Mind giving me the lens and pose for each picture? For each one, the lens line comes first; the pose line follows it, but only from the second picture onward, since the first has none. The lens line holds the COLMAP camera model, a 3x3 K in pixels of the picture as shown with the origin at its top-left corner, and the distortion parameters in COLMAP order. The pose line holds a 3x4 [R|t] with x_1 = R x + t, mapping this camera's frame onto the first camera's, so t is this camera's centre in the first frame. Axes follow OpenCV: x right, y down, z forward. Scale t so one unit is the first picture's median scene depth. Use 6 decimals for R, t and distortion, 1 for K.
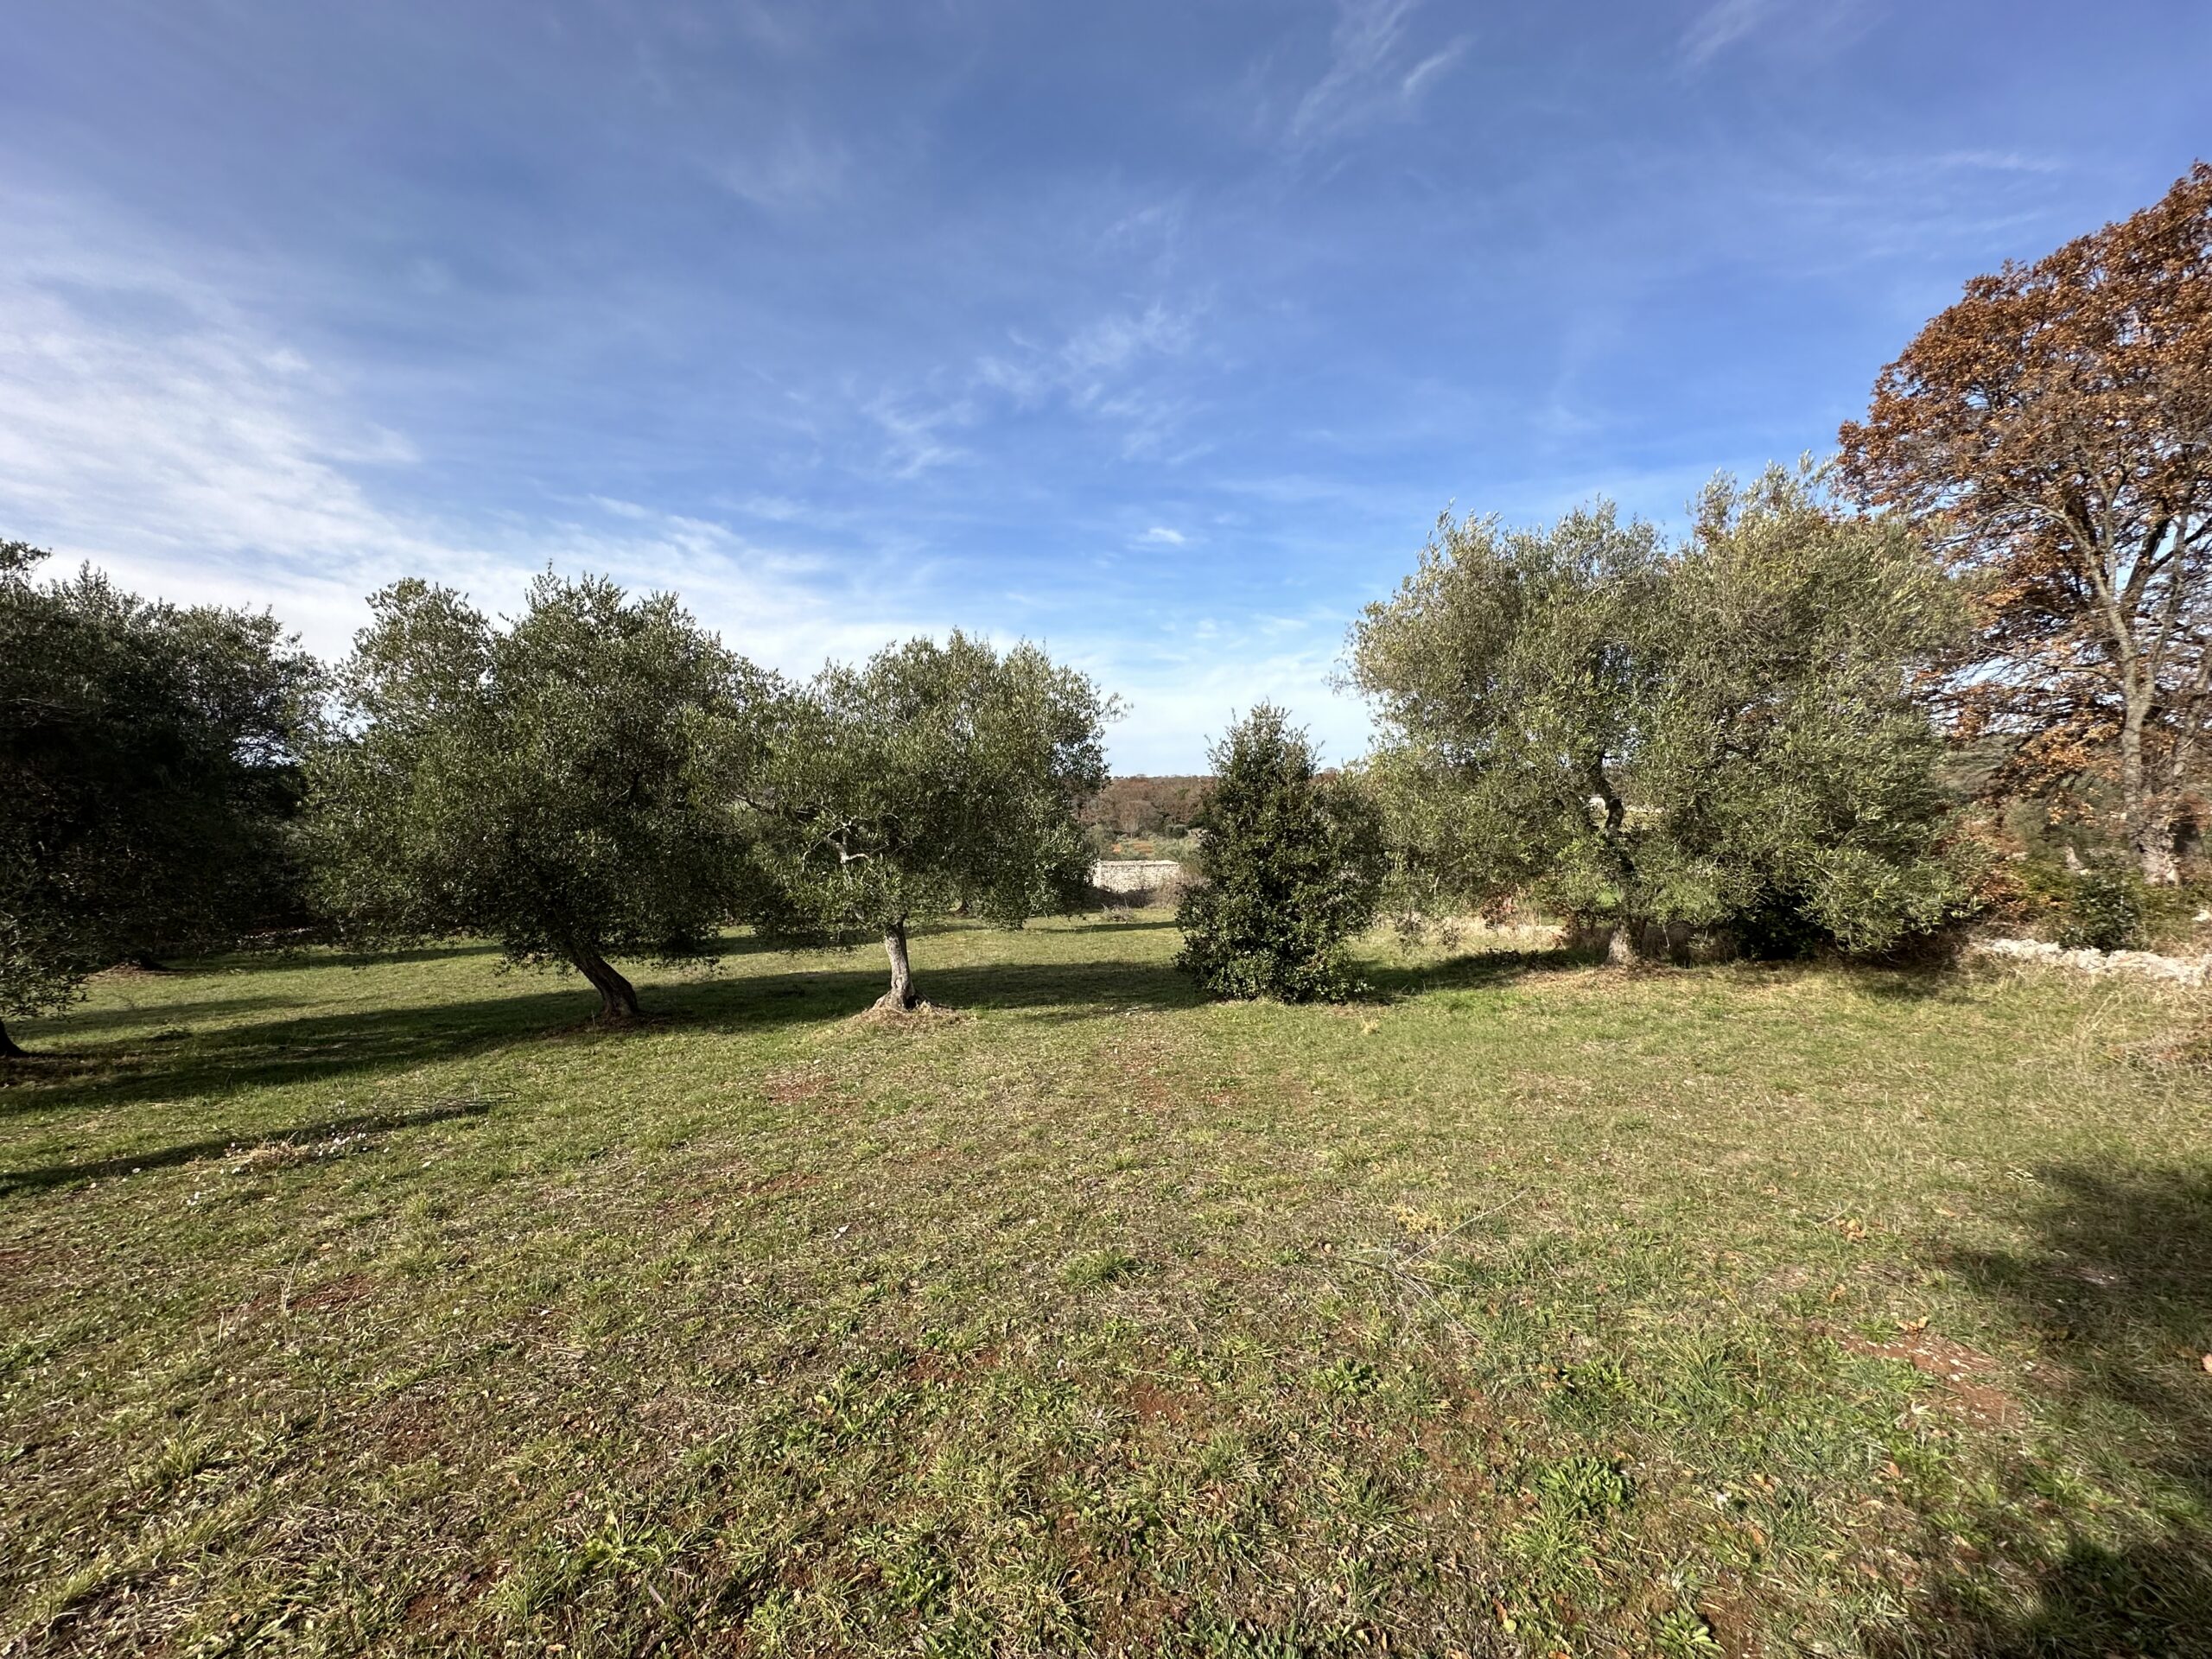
lens RADIAL K [[878.4, 0, 1105.2], [0, 878.4, 830.4], [0, 0, 1]] dist [-0.002305, 0.000502]
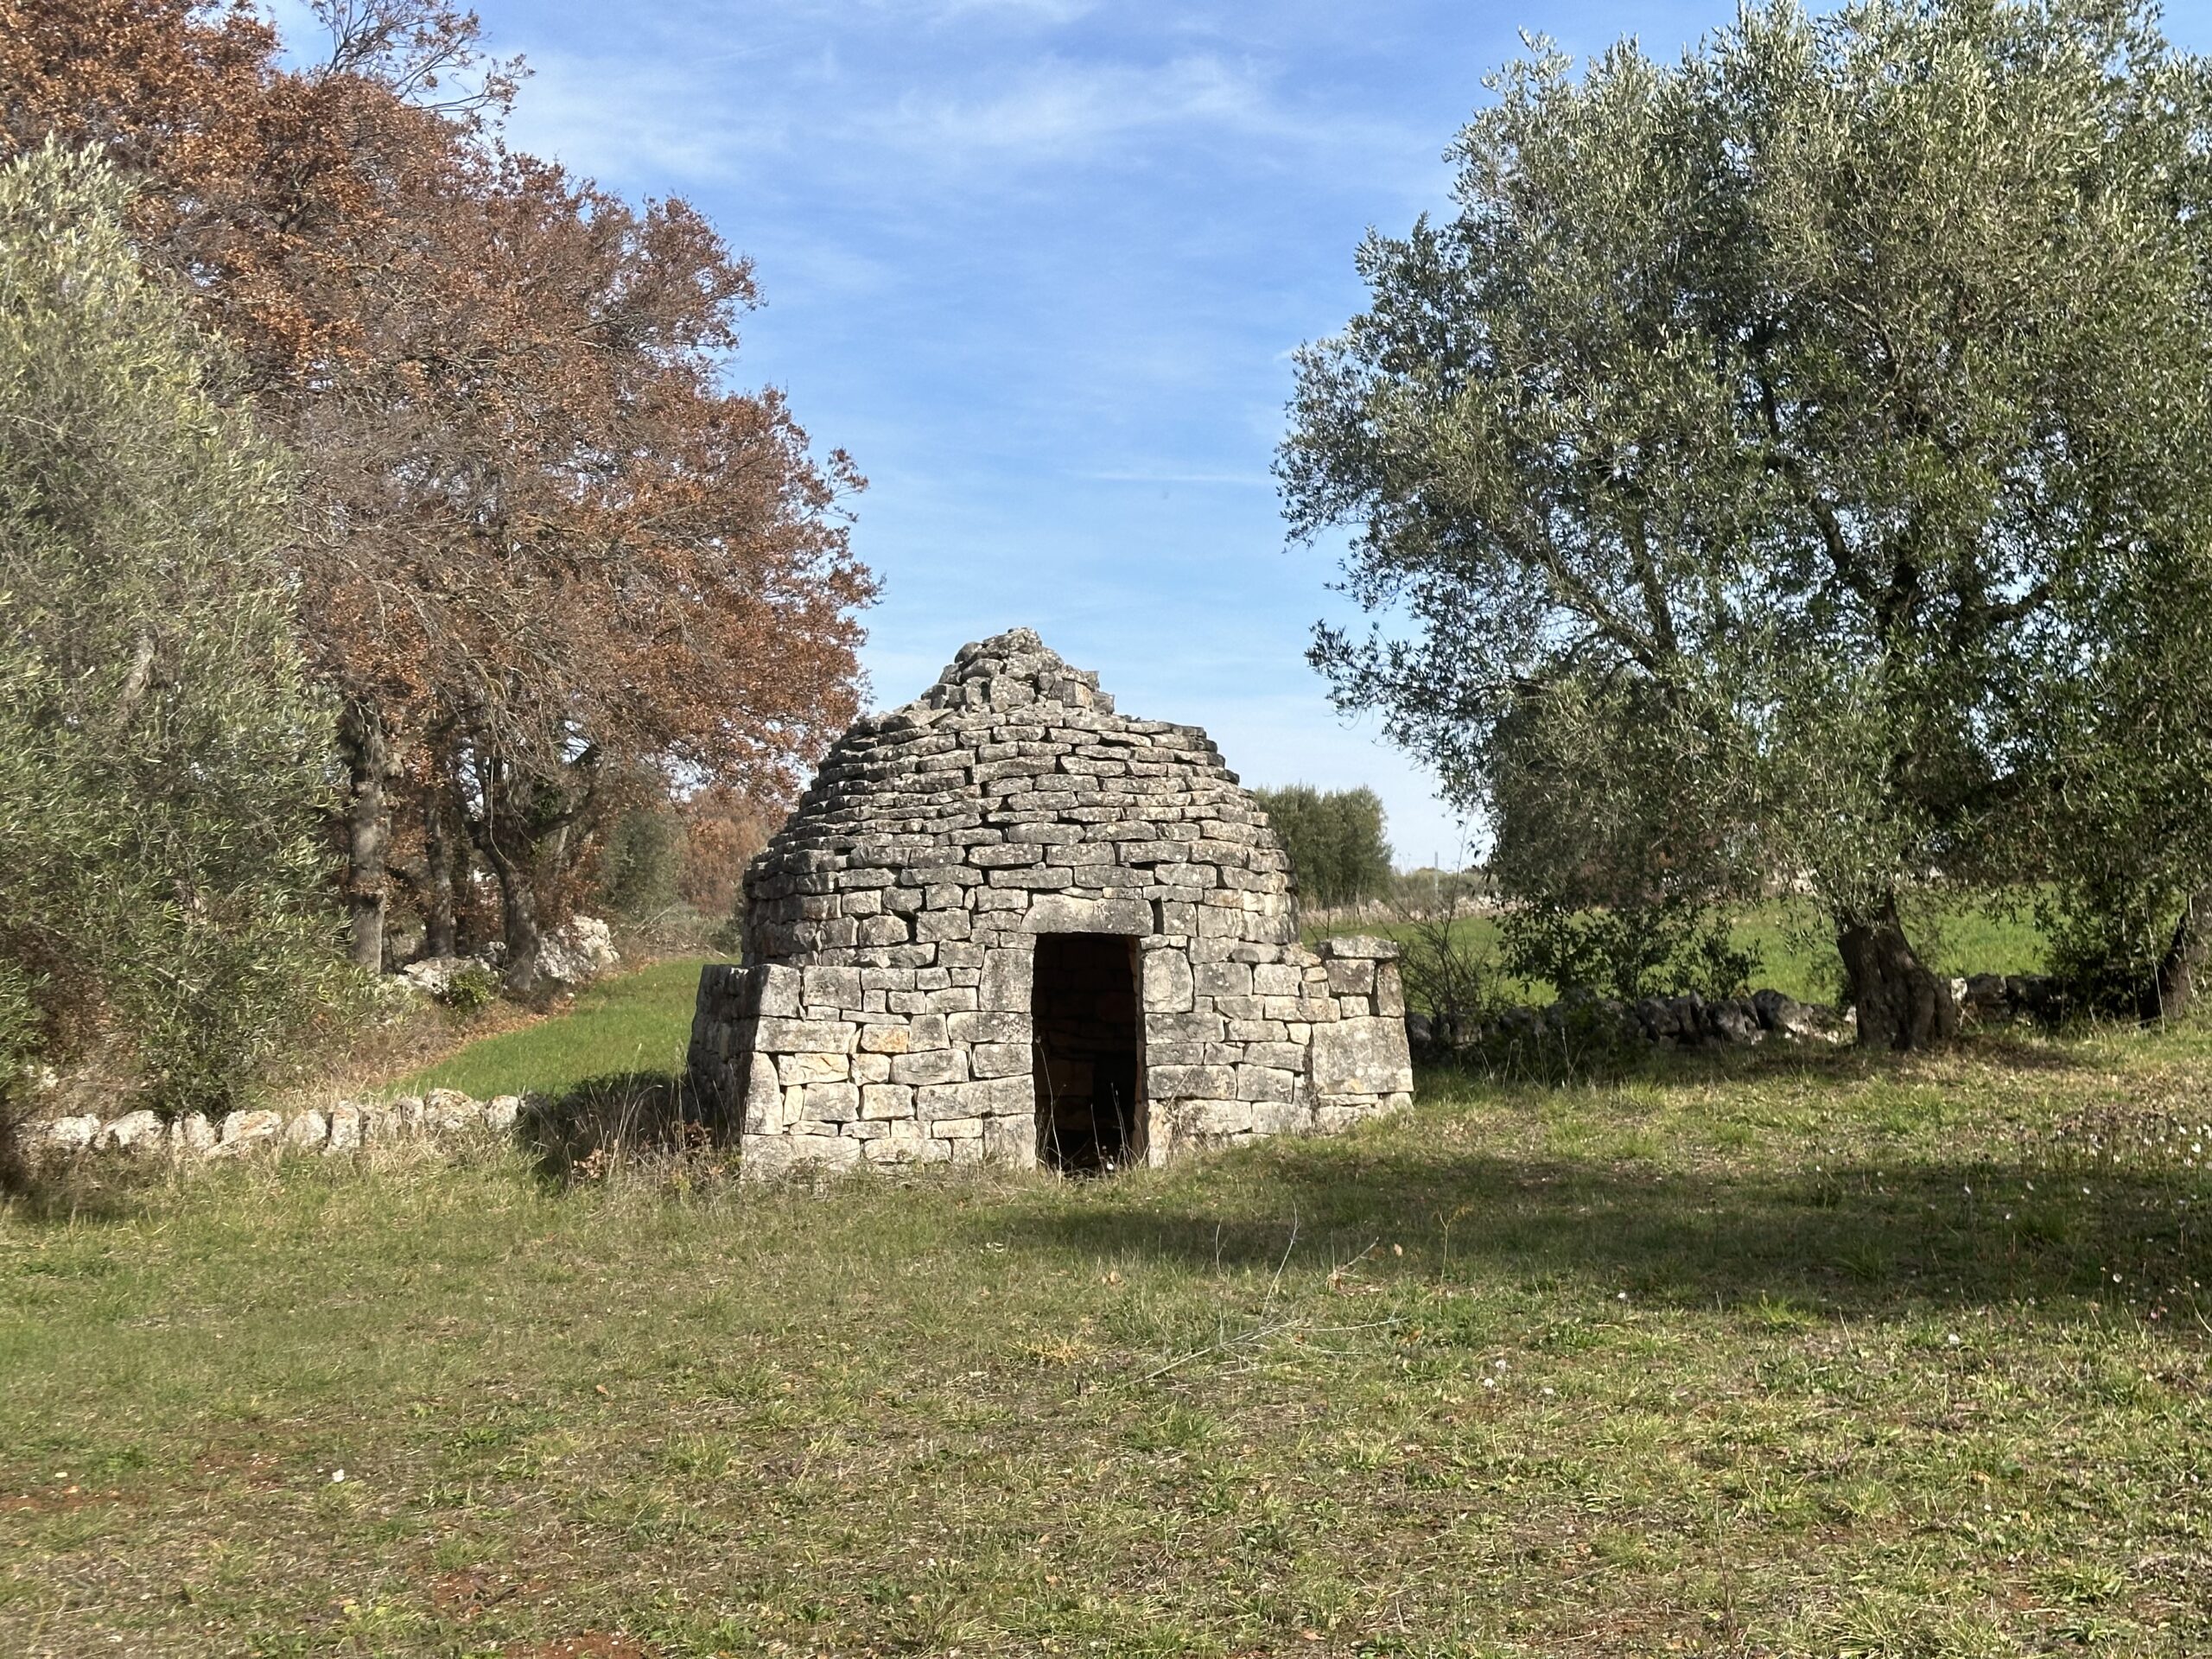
lens RADIAL K [[3088.9, 0, 1101.6], [0, 3088.9, 828.6], [0, 0, 1]] dist [0.091708, 0.000000]
pose [[0.003037, 0.050128, 0.998738, -0.916114], [0.019700, 0.998546, -0.050178, 0.060227], [-0.999801, 0.019827, 0.002045, 0.391159]]
